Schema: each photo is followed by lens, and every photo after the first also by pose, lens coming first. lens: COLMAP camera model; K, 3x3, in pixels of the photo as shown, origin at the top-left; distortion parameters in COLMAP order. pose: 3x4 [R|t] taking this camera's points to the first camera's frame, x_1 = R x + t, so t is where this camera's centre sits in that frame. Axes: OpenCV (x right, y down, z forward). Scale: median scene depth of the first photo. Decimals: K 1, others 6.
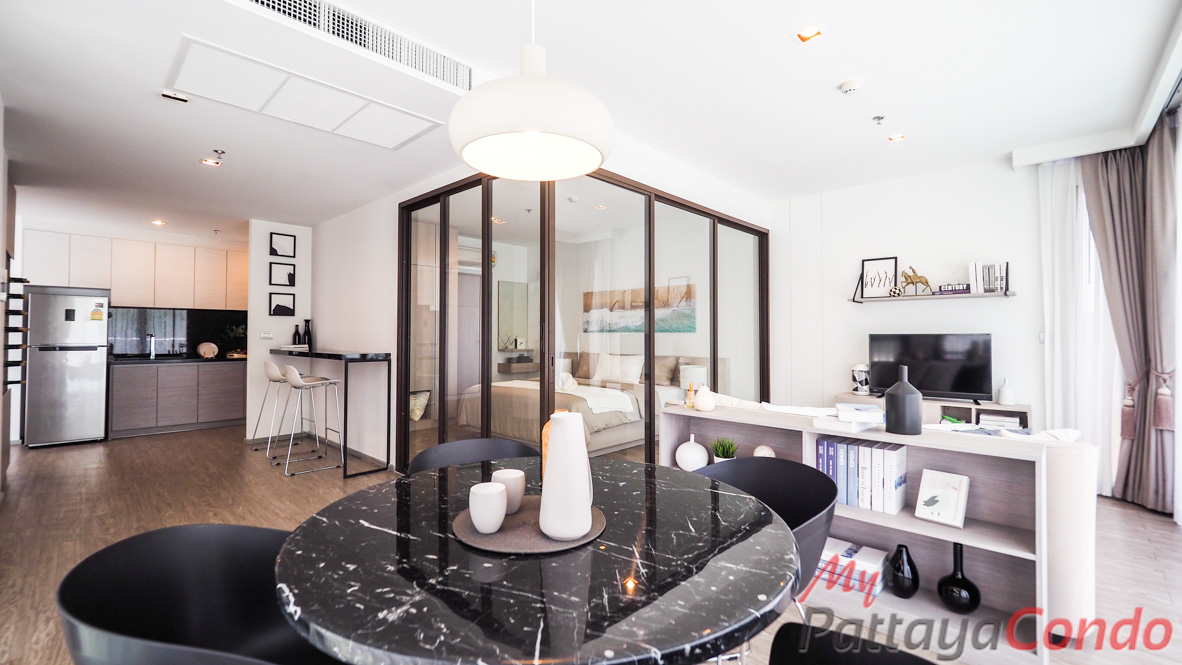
lens RADIAL K [[497.7, 0, 576.3], [0, 497.7, 332.0], [0, 0, 1]] dist [0.000859, 0.000166]
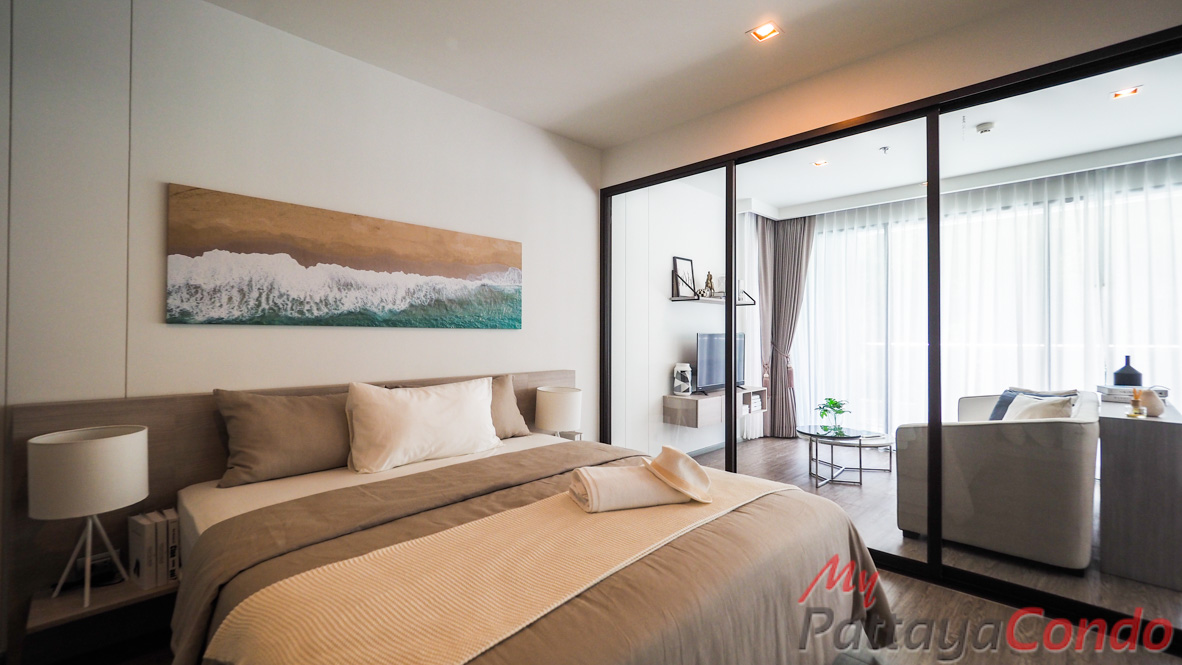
lens RADIAL K [[497.7, 0, 576.3], [0, 497.7, 332.0], [0, 0, 1]] dist [0.000859, 0.000166]
pose [[0.031514, 0.010111, 0.999452, -0.301046], [-0.002288, 0.999947, -0.010044, 0.009192], [-0.999501, -0.001971, 0.031535, 0.878075]]
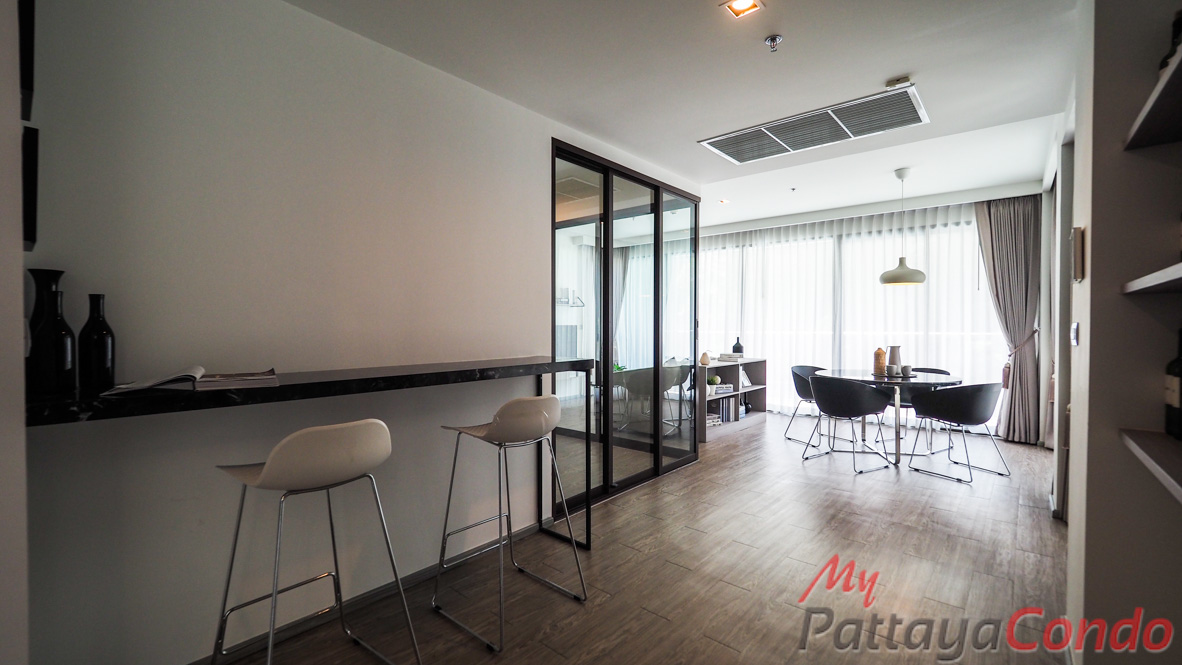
lens RADIAL K [[497.7, 0, 576.3], [0, 497.7, 332.0], [0, 0, 1]] dist [0.000859, 0.000166]
pose [[-0.029075, -0.008831, 0.999538, -0.726918], [0.002592, 0.999957, 0.008910, 0.008237], [-0.999574, 0.002850, -0.029051, 0.667916]]
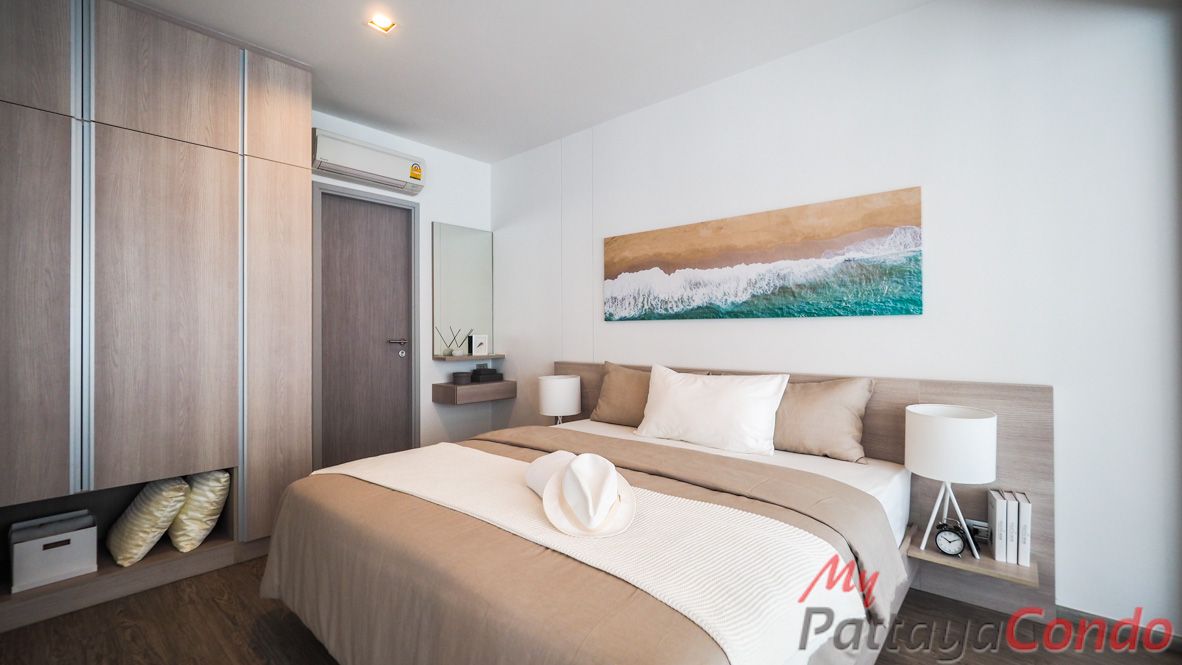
lens RADIAL K [[497.7, 0, 576.3], [0, 497.7, 332.0], [0, 0, 1]] dist [0.000859, 0.000166]
pose [[0.999552, -0.009123, 0.028499, -0.031559], [0.008931, 0.999937, 0.006851, 0.009049], [-0.028560, -0.006593, 0.999570, 0.601251]]
